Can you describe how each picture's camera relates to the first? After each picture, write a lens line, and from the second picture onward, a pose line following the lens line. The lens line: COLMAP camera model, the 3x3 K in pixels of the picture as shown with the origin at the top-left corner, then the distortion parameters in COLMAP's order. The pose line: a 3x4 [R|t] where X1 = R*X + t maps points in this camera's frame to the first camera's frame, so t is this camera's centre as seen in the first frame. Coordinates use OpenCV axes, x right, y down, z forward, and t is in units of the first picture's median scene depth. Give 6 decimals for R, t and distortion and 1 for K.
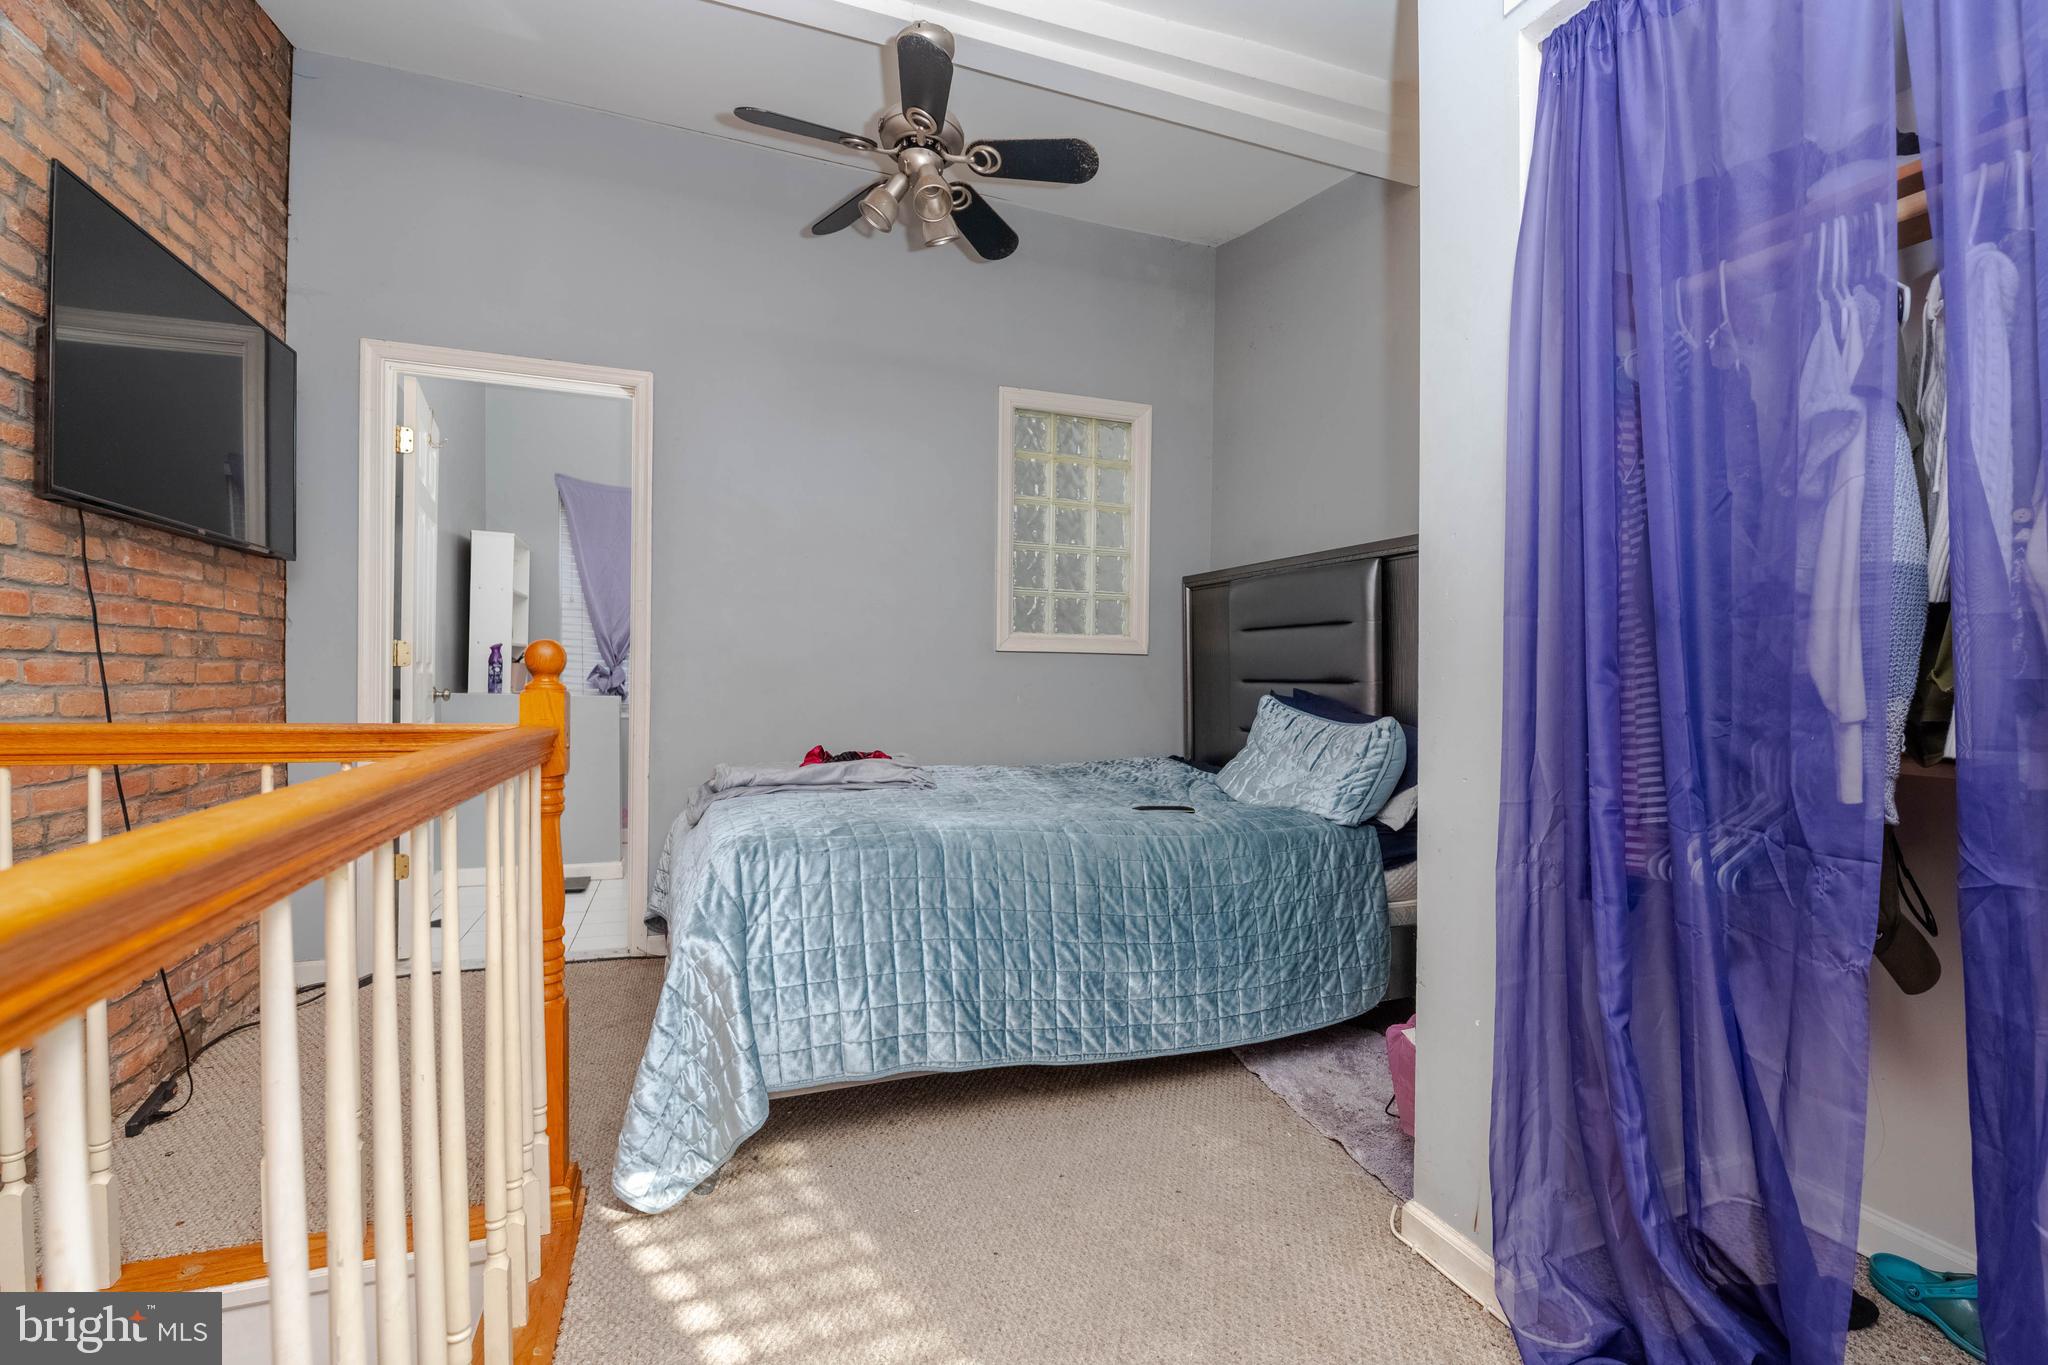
lens RADIAL K [[885.7, 0, 1024.9], [0, 885.7, 706.5], [0, 0, 1]] dist [0.000369, -0.007144]
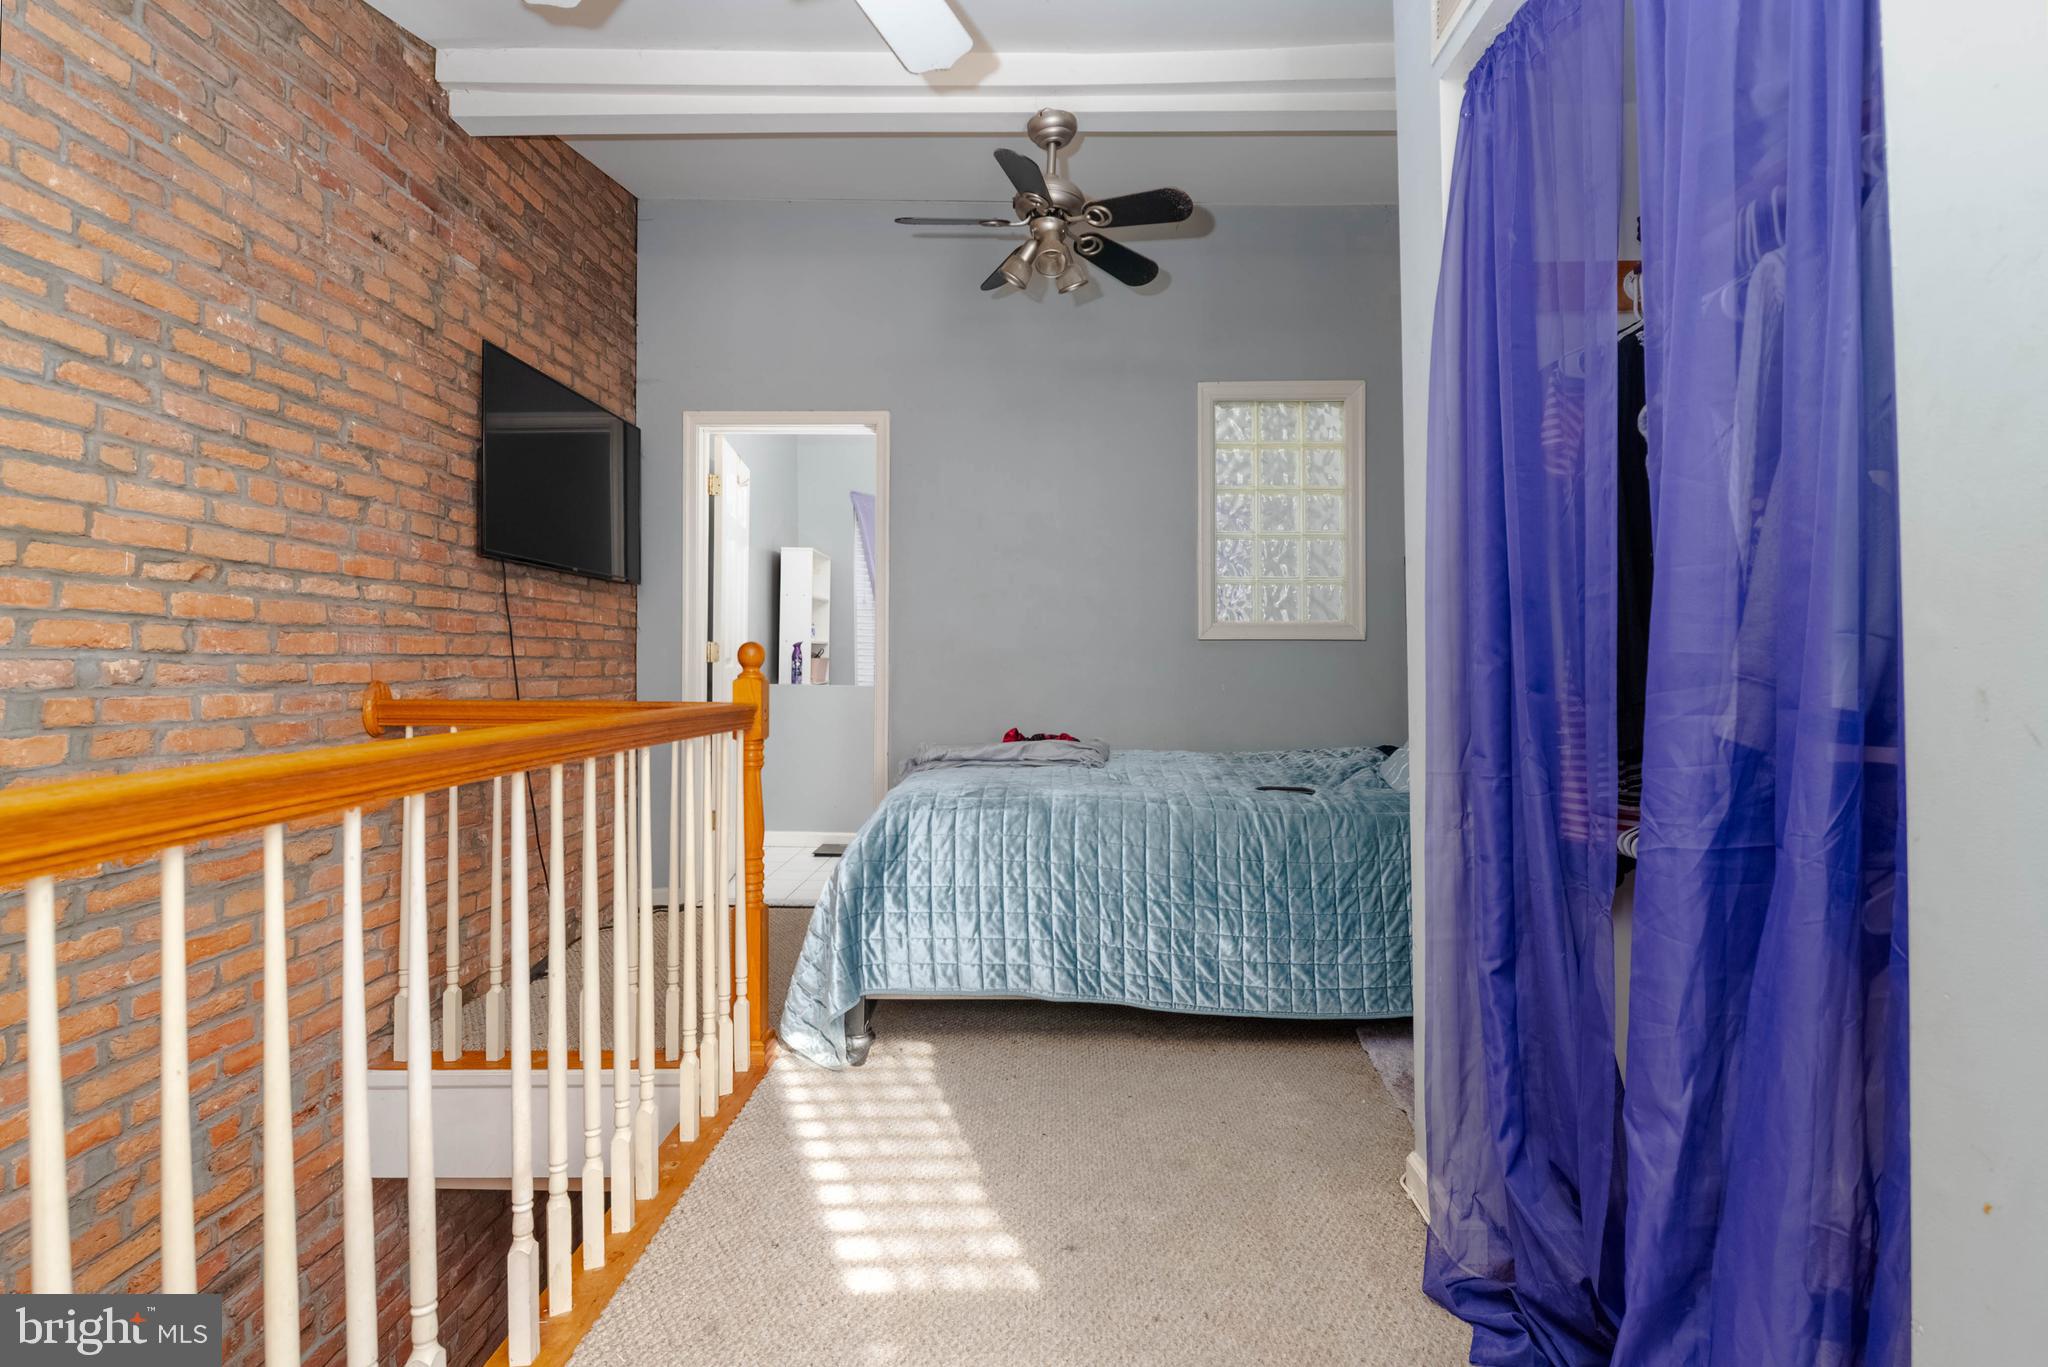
lens RADIAL K [[984.0, 0, 1032.4], [0, 984.0, 687.9], [0, 0, 1]] dist [0.001311, -0.007958]
pose [[0.932026, -0.003175, -0.362378, 0.350274], [-0.001054, 0.999934, -0.011470, 0.010184], [0.362390, 0.011073, 0.931961, -0.222961]]
